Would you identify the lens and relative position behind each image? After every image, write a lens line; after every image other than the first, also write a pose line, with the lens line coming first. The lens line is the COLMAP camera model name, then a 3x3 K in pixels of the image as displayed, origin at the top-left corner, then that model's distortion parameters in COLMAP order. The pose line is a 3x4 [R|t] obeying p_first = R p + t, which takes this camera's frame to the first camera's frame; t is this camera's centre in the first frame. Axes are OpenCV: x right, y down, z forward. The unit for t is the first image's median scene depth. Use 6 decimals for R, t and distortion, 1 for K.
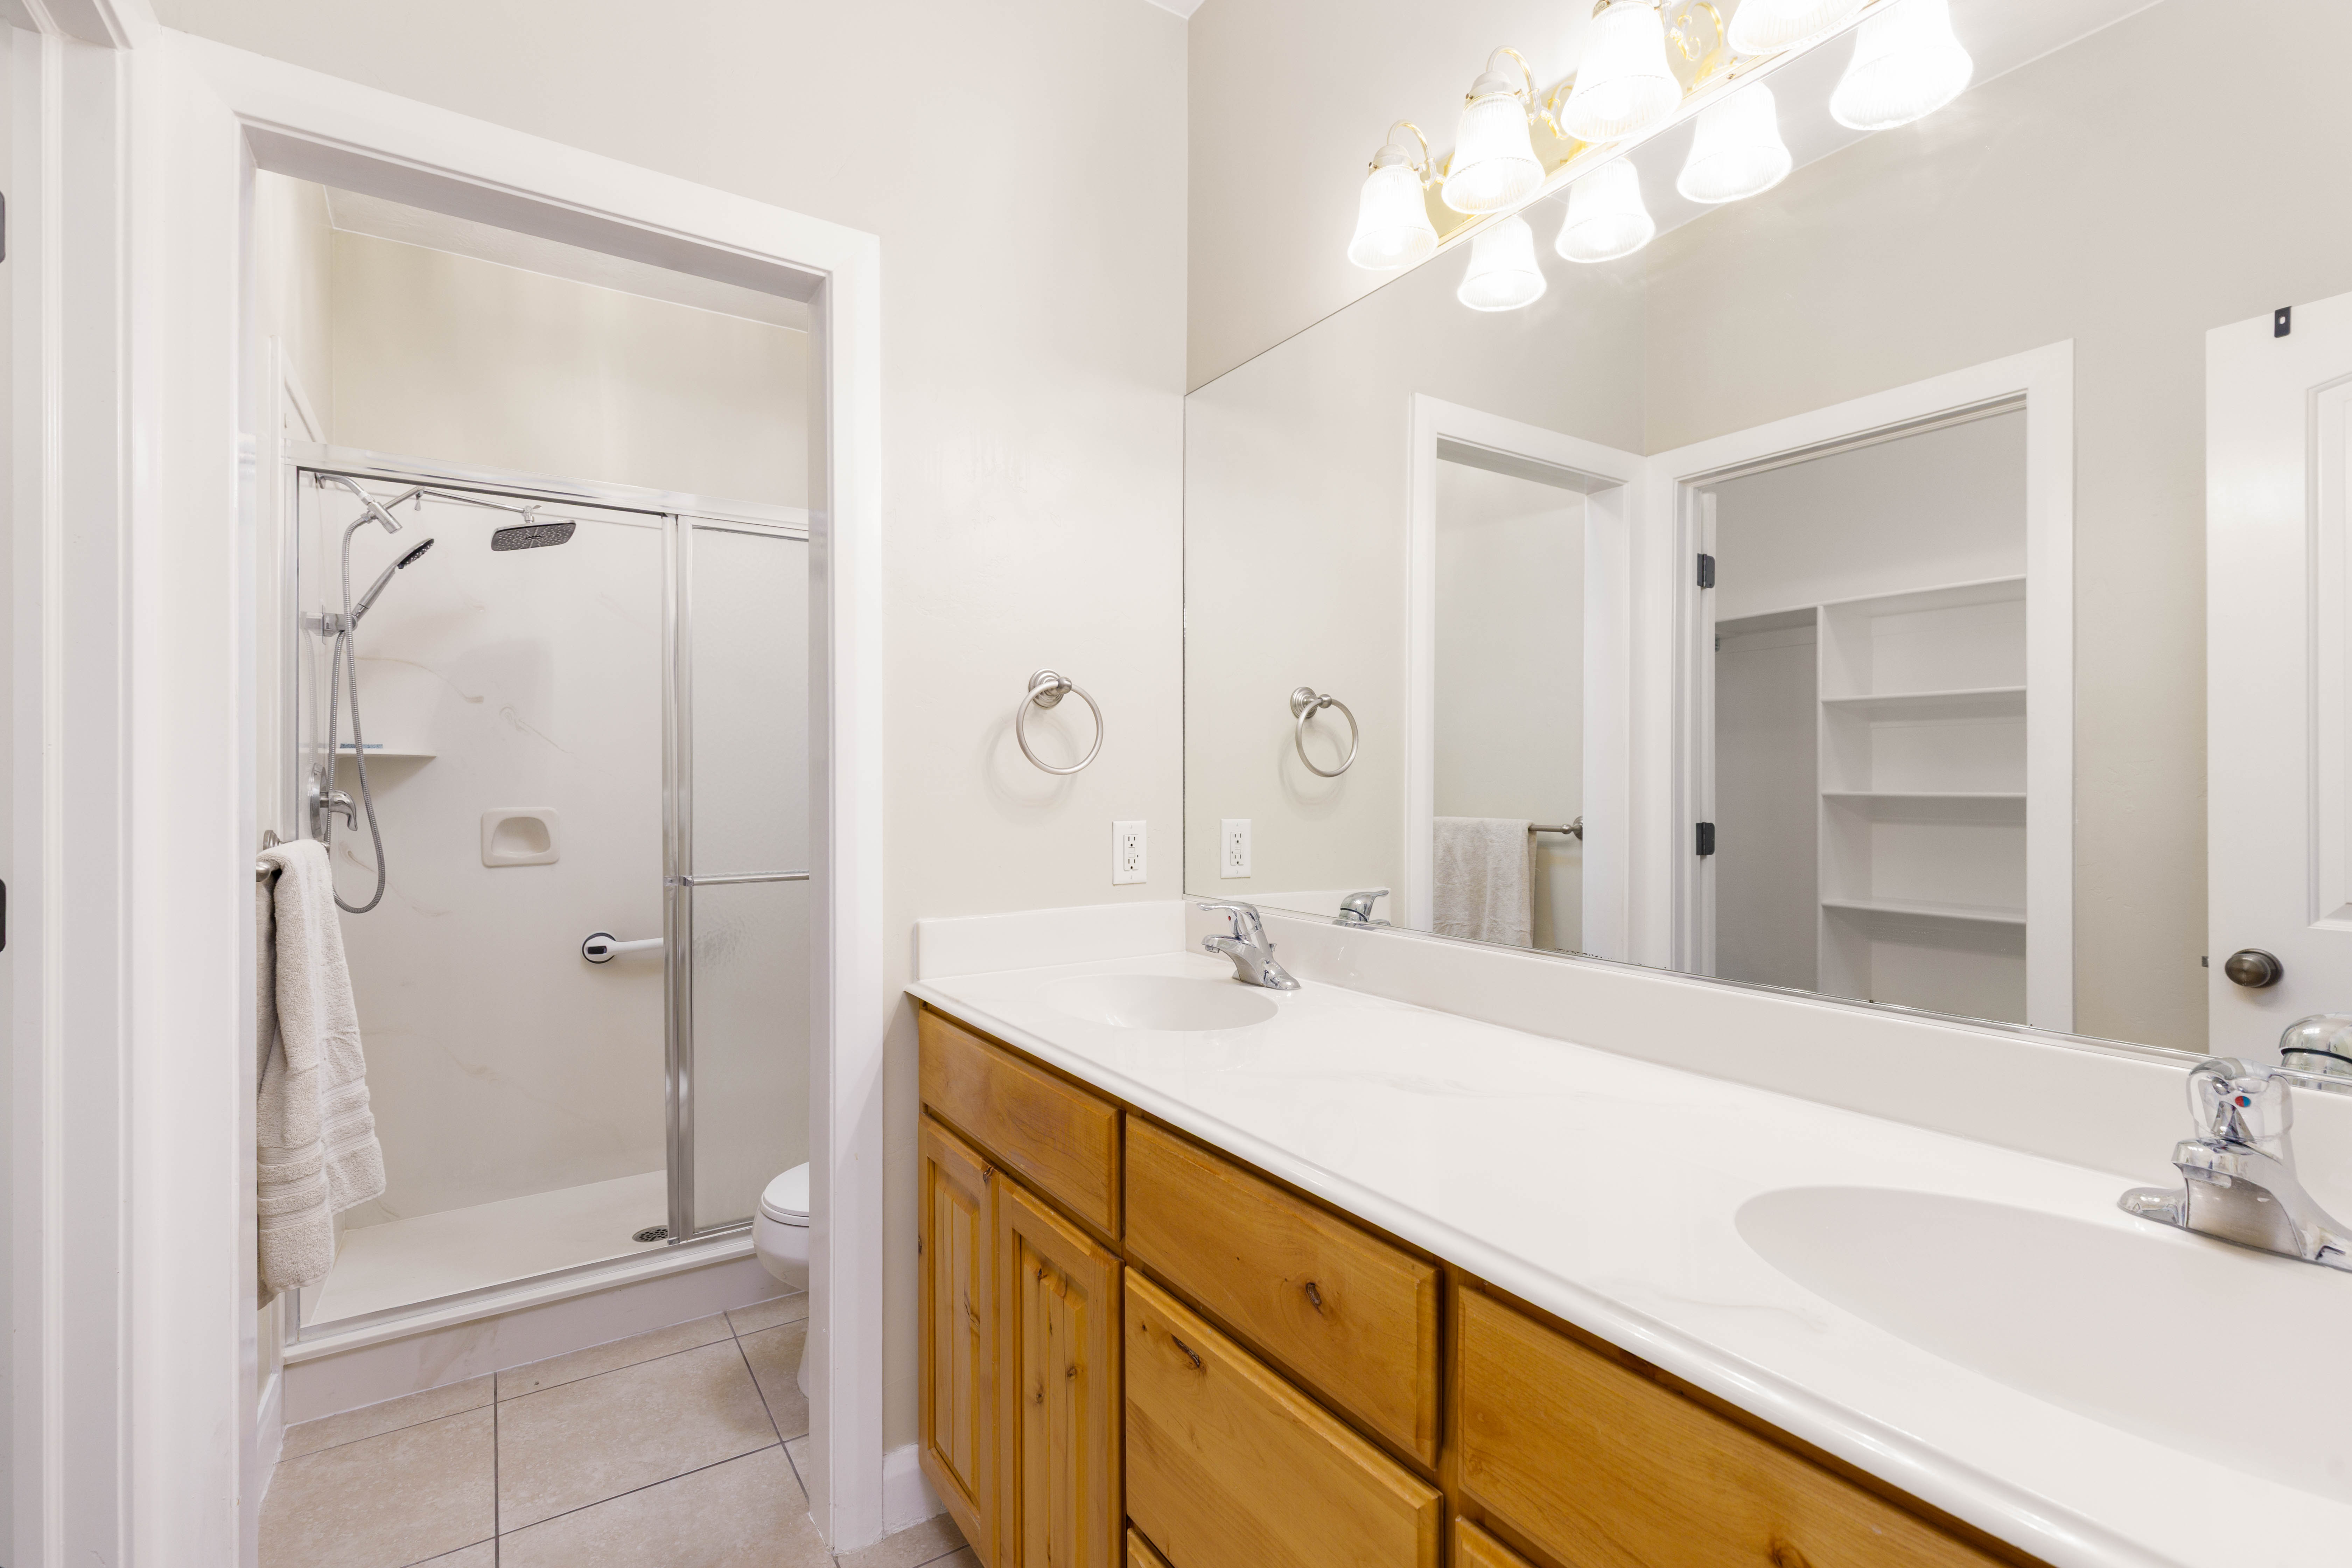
lens RADIAL K [[1061.6, 0, 1173.7], [0, 1061.6, 791.5], [0, 0, 1]] dist [-0.002162, -0.000435]
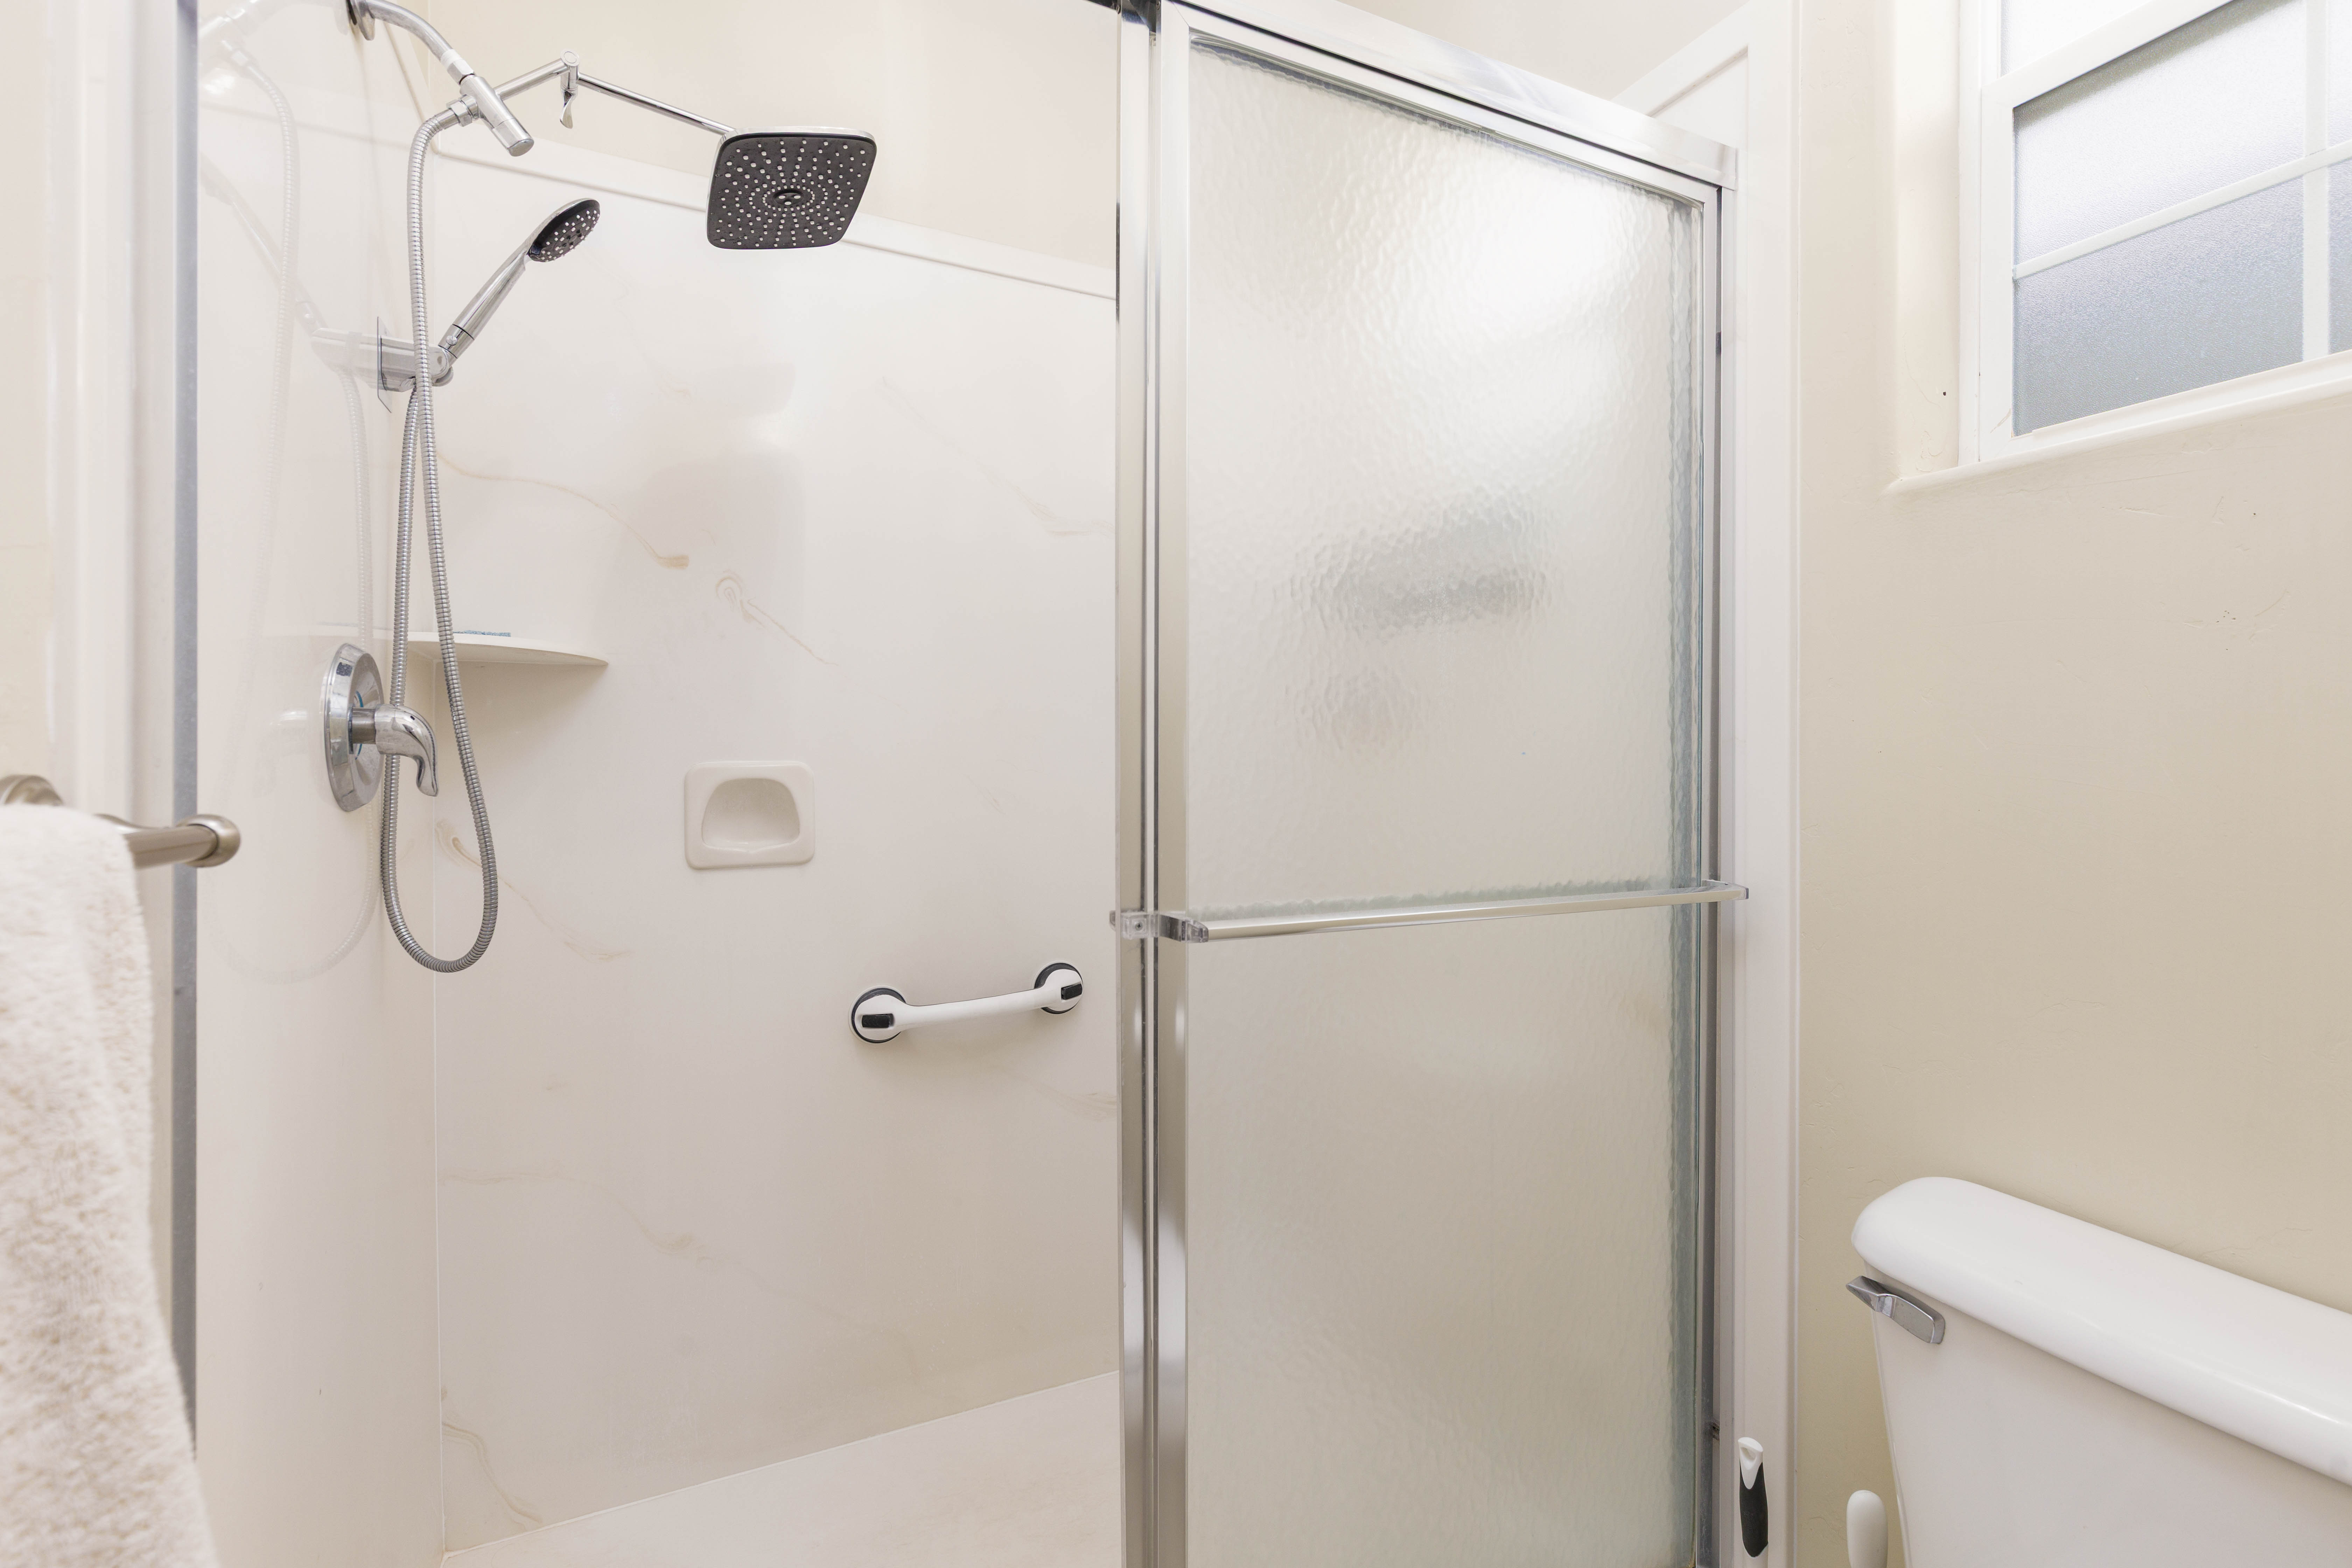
lens RADIAL K [[1061.6, 0, 1179.7], [0, 1061.6, 774.7], [0, 0, 1]] dist [-0.002162, -0.000435]
pose [[0.991789, 0.000728, -0.127882, -0.375390], [-0.001010, 0.999997, -0.002144, 0.026601], [0.127880, 0.002255, 0.991787, 0.558762]]
